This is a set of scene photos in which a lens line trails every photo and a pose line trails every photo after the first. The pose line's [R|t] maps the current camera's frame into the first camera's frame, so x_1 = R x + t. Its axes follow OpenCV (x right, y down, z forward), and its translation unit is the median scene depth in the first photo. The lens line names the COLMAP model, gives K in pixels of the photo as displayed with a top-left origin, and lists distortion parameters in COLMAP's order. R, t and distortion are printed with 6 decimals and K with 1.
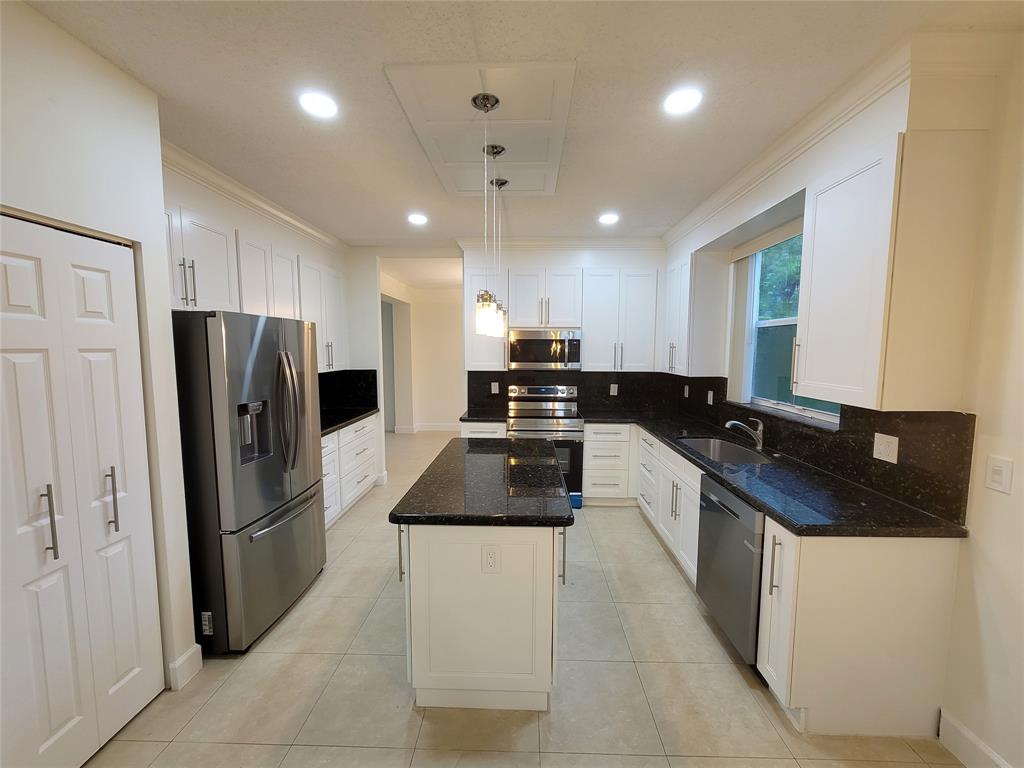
lens RADIAL K [[416.9, 0, 519.5], [0, 416.9, 389.4], [0, 0, 1]] dist [0.000458, -0.000616]
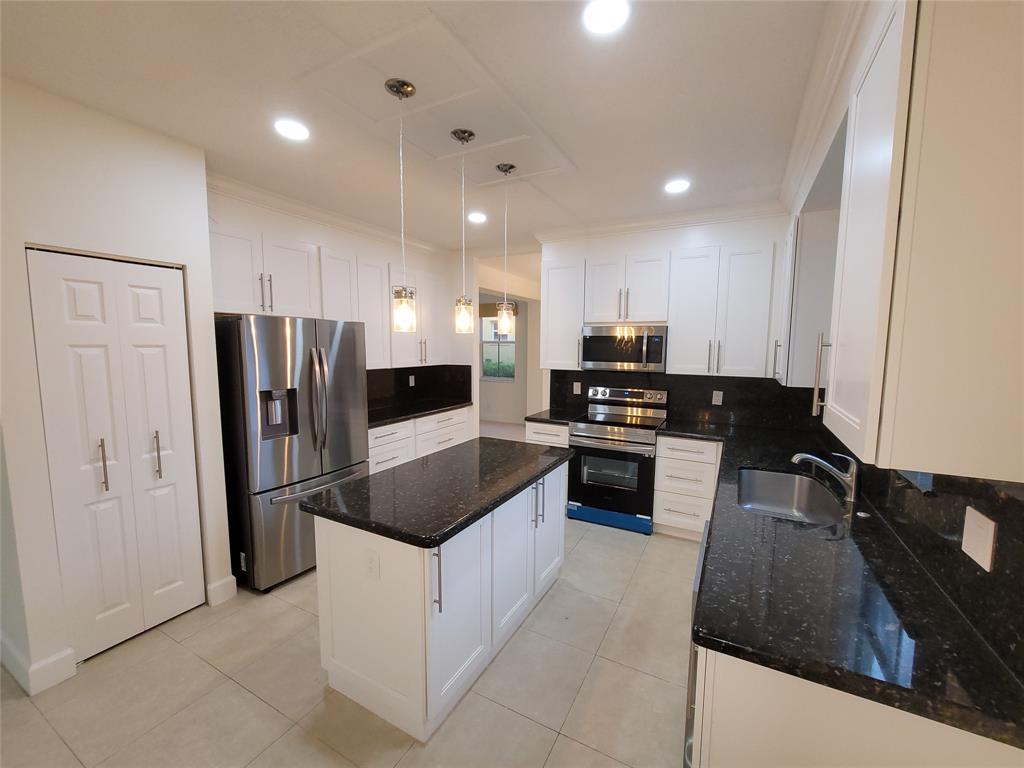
lens RADIAL K [[416.9, 0, 515.5], [0, 416.9, 389.1], [0, 0, 1]] dist [0.000458, -0.000616]
pose [[0.892363, 0.052394, -0.448268, 0.330529], [-0.049087, 0.998614, 0.019001, -0.017667], [0.448642, 0.005049, 0.893697, 0.144687]]
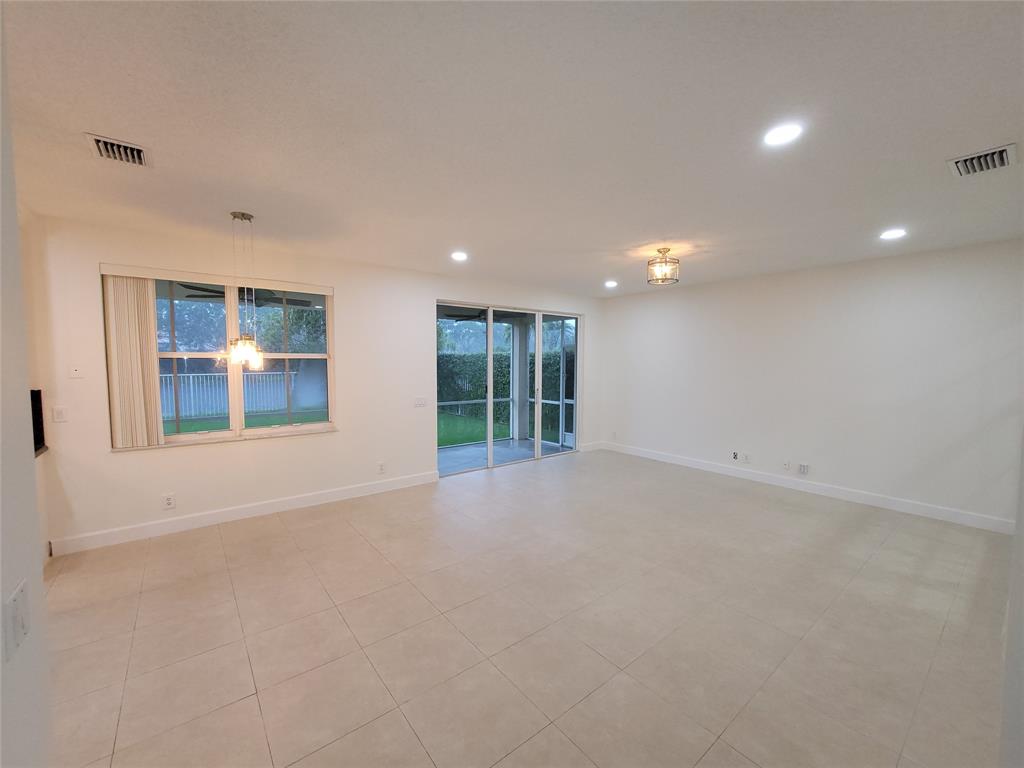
lens RADIAL K [[416.9, 0, 512.2], [0, 416.9, 387.6], [0, 0, 1]] dist [0.000458, -0.000616]
pose [[-0.641268, -0.055943, 0.765275, -0.938613], [0.069001, 0.989094, 0.130124, -0.027417], [-0.764208, 0.136249, -0.630414, 0.237754]]
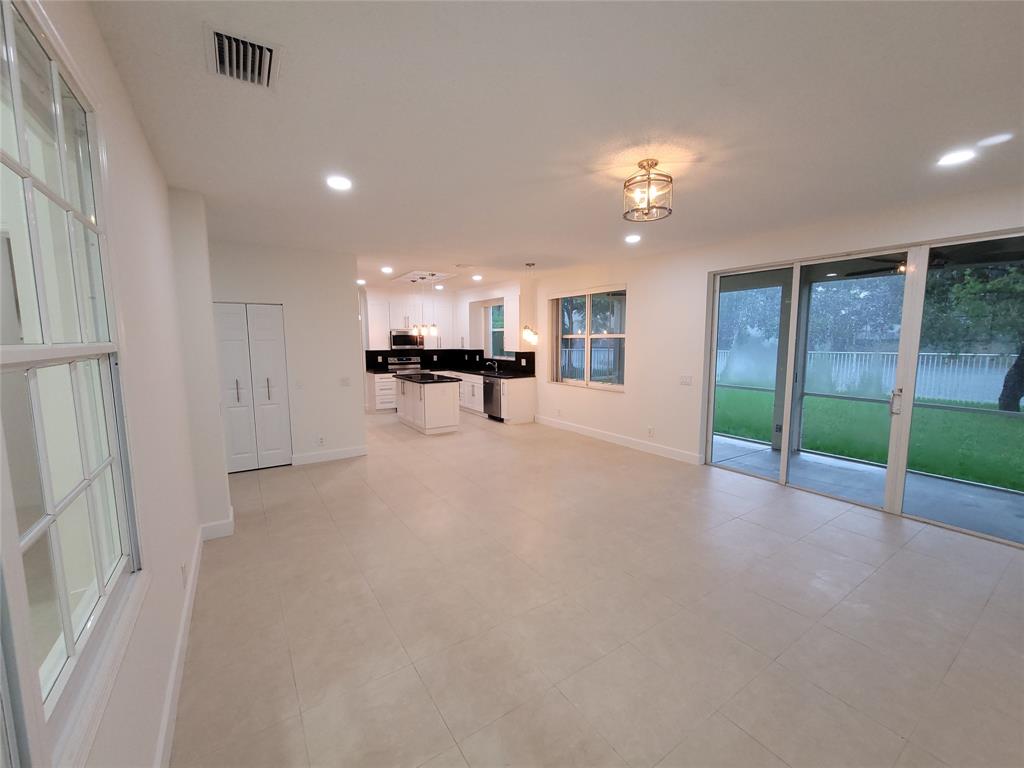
lens RADIAL K [[416.9, 0, 514.6], [0, 416.9, 383.9], [0, 0, 1]] dist [0.000458, -0.000616]
pose [[0.820691, -0.068587, 0.567241, -0.936709], [0.062789, 0.997583, 0.029777, 0.132755], [-0.567912, 0.011179, 0.823013, -1.412170]]
